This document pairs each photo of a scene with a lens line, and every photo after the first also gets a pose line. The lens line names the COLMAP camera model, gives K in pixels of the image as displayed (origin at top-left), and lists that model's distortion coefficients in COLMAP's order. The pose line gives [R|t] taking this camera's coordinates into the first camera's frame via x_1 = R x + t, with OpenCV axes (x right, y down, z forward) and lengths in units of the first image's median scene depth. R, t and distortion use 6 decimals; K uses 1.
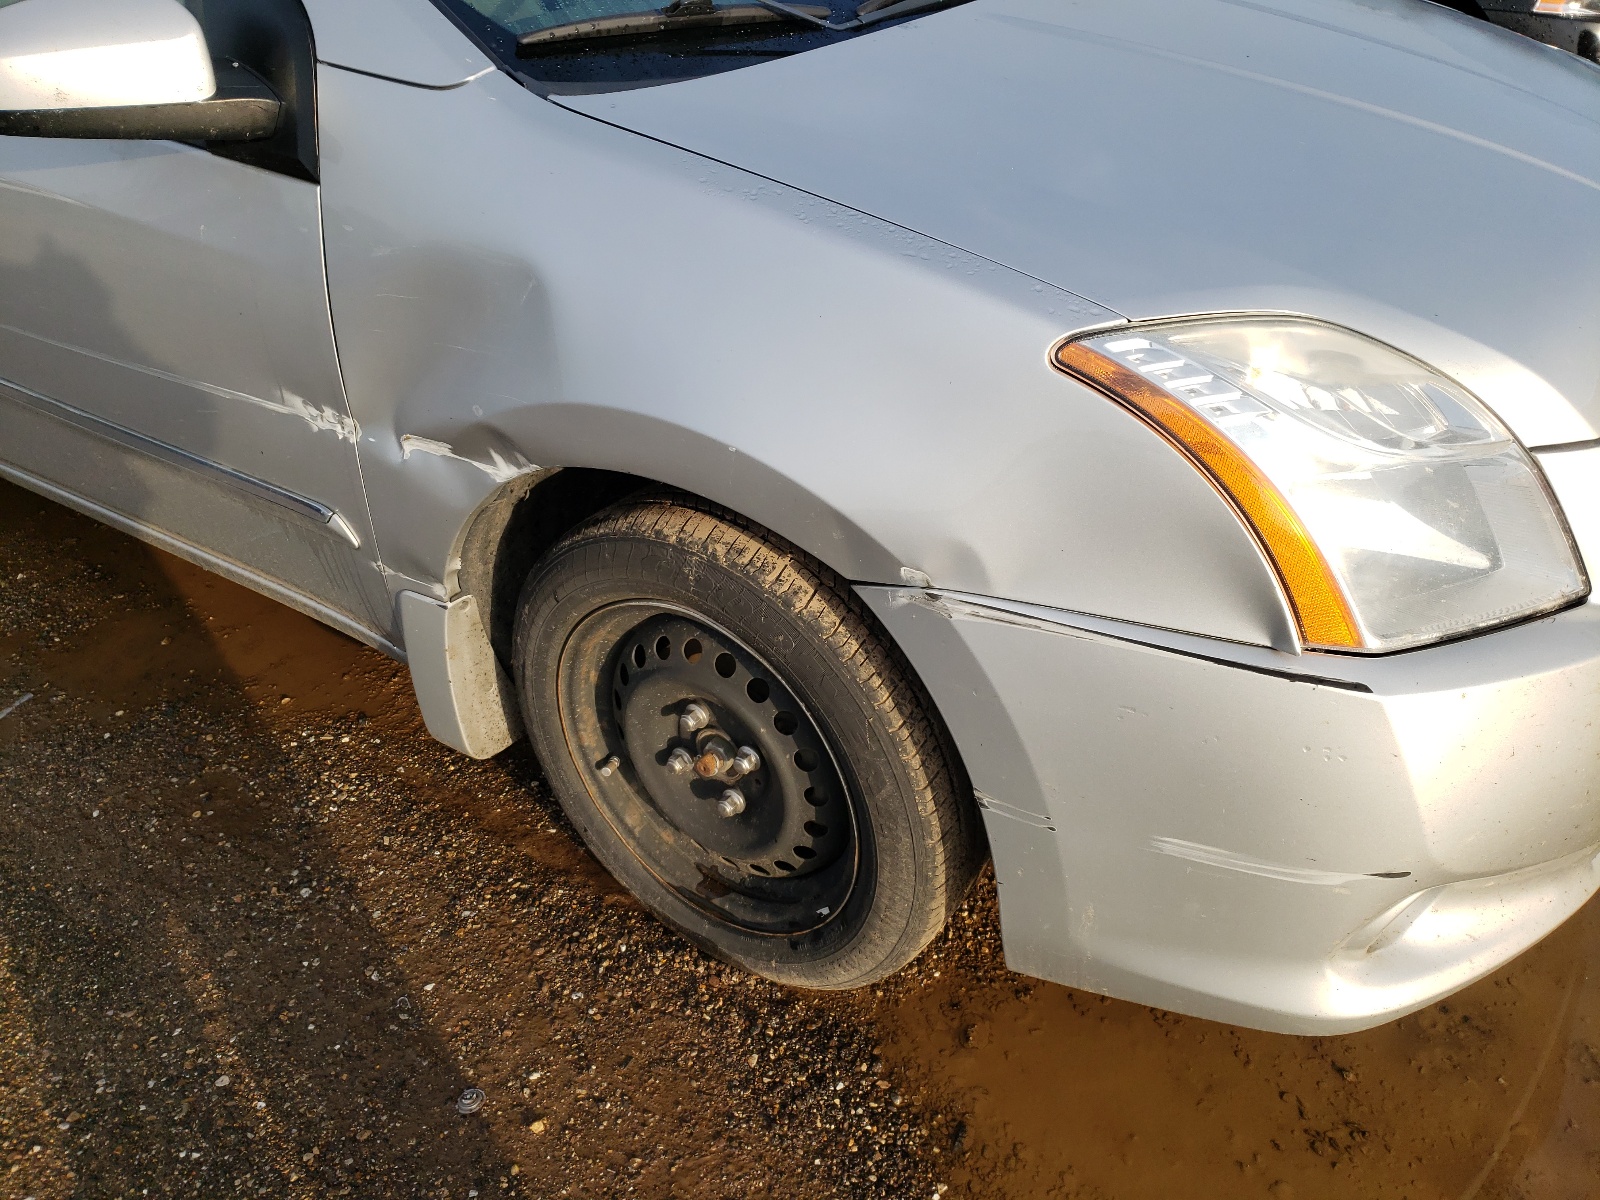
lens RADIAL K [[1296.5, 0, 800.0], [0, 1296.5, 600.0], [0, 0, 1]] dist [0.007882, 0.001660]
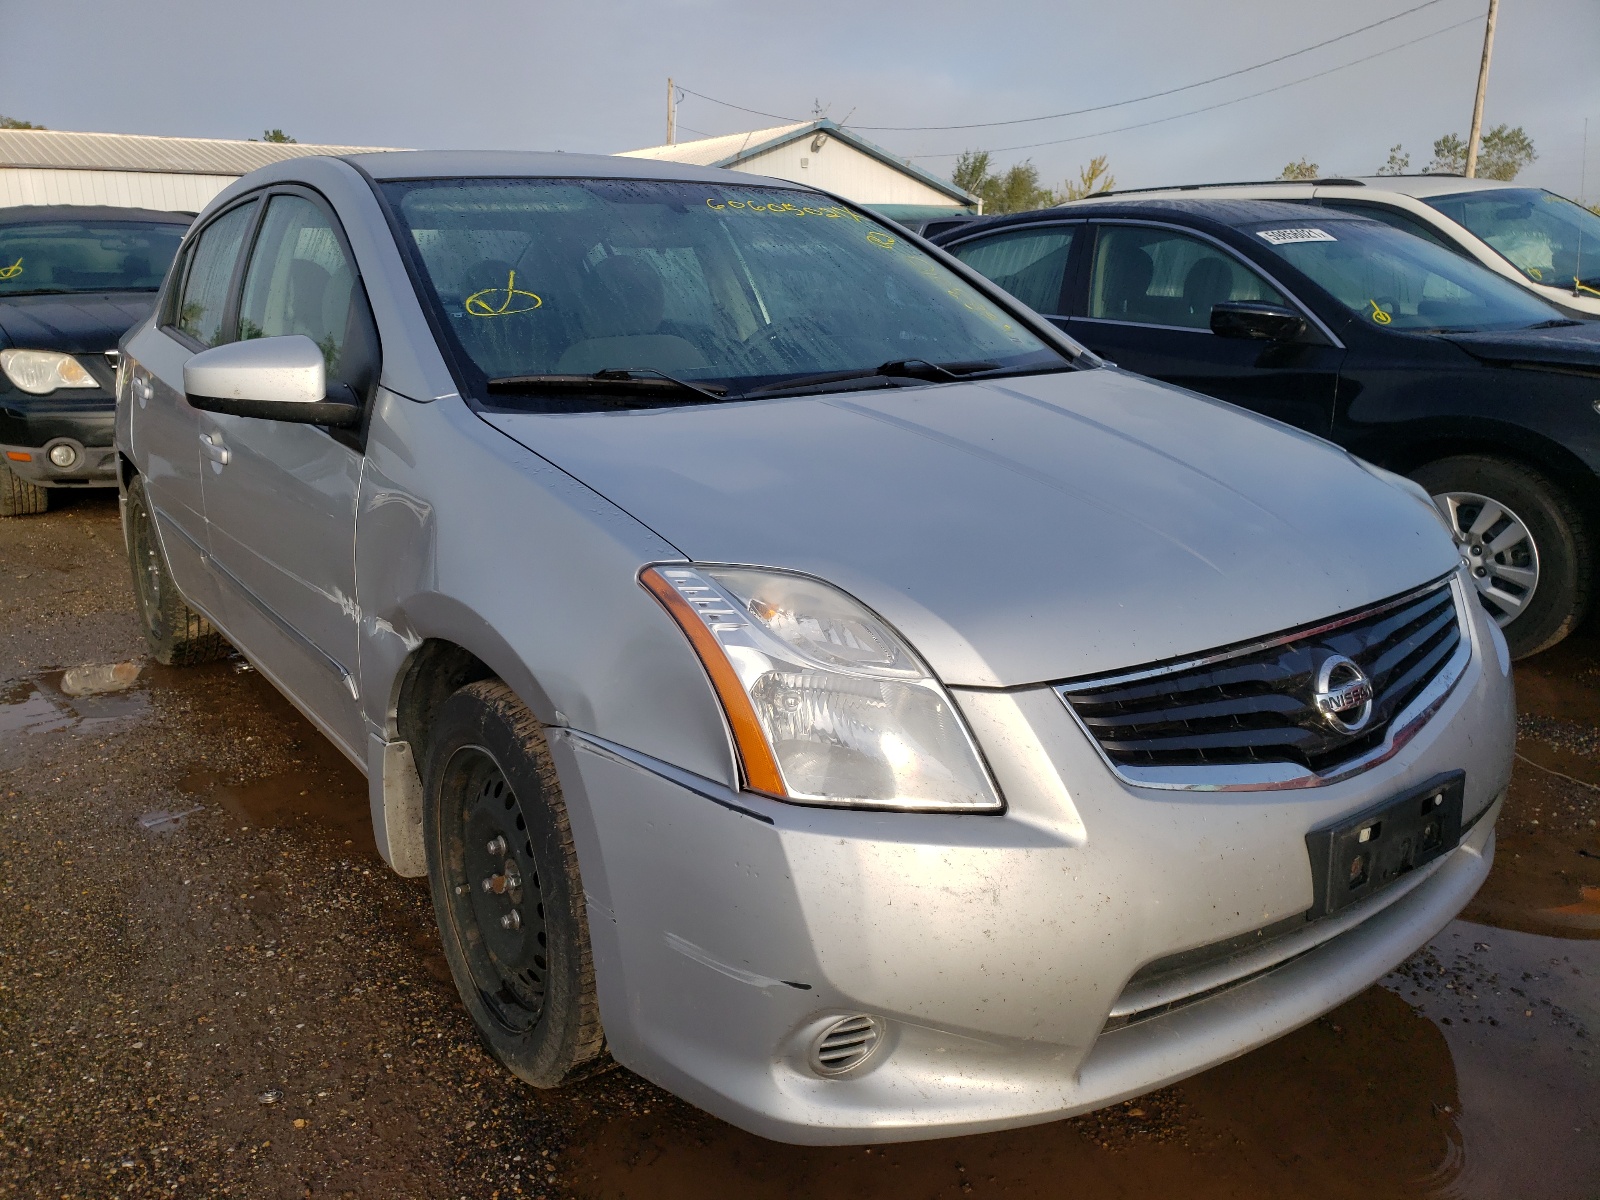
lens RADIAL K [[1296.5, 0, 800.0], [0, 1296.5, 600.0], [0, 0, 1]] dist [0.007882, 0.001660]
pose [[0.940241, 0.125916, -0.316372, 0.672578], [-0.216428, 0.938285, -0.269776, 0.163782], [0.262878, 0.322127, 0.909467, -0.257953]]
